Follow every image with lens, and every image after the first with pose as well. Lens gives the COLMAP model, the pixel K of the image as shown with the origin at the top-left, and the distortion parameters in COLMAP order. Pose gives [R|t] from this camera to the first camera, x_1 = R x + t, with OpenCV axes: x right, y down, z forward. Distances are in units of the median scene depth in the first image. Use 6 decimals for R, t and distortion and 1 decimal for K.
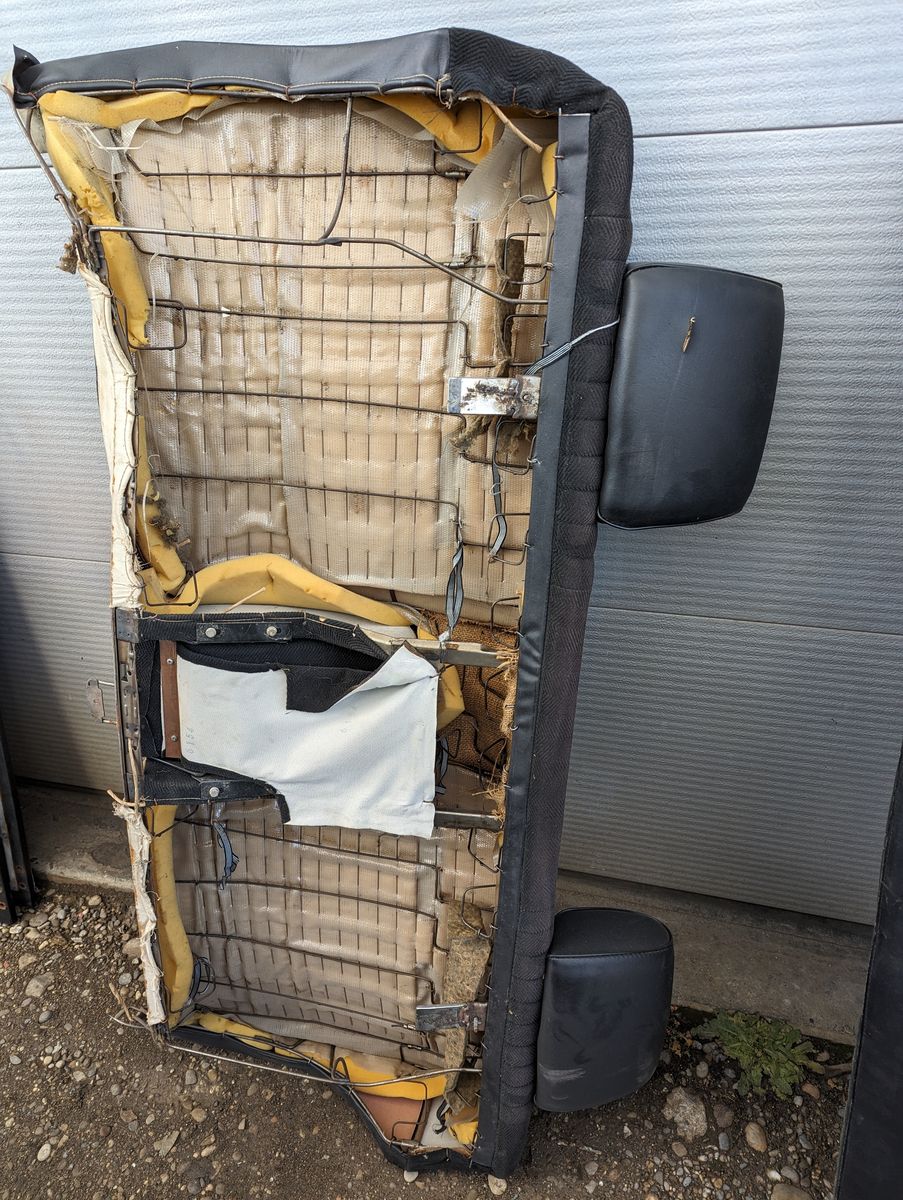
lens RADIAL K [[839.7, 0, 433.0], [0, 839.7, 605.0], [0, 0, 1]] dist [0.054220, -0.054520]
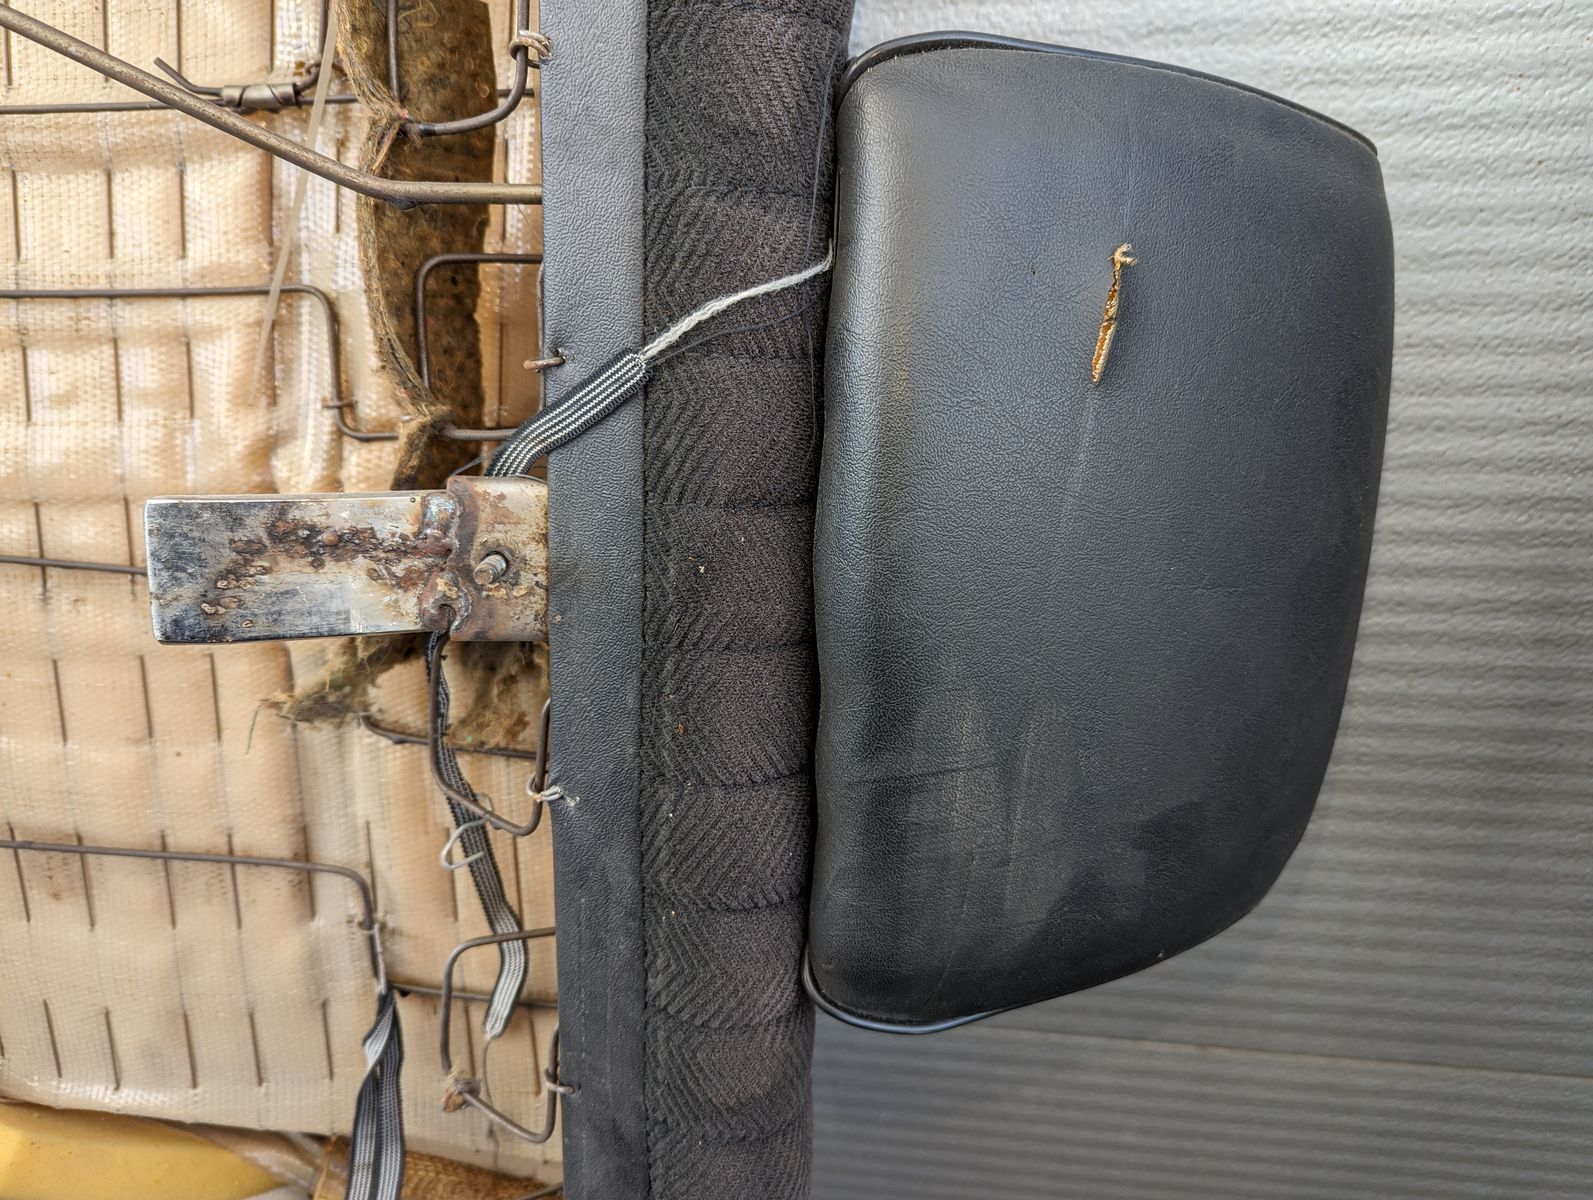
lens RADIAL K [[1106.5, 0, 790.2], [0, 1106.5, 586.2], [0, 0, 1]] dist [0.046896, -0.043530]
pose [[0.991758, -0.040213, 0.121648, 0.139213], [0.052876, 0.993303, -0.102725, -0.176766], [-0.116703, 0.108310, 0.987243, 0.582825]]
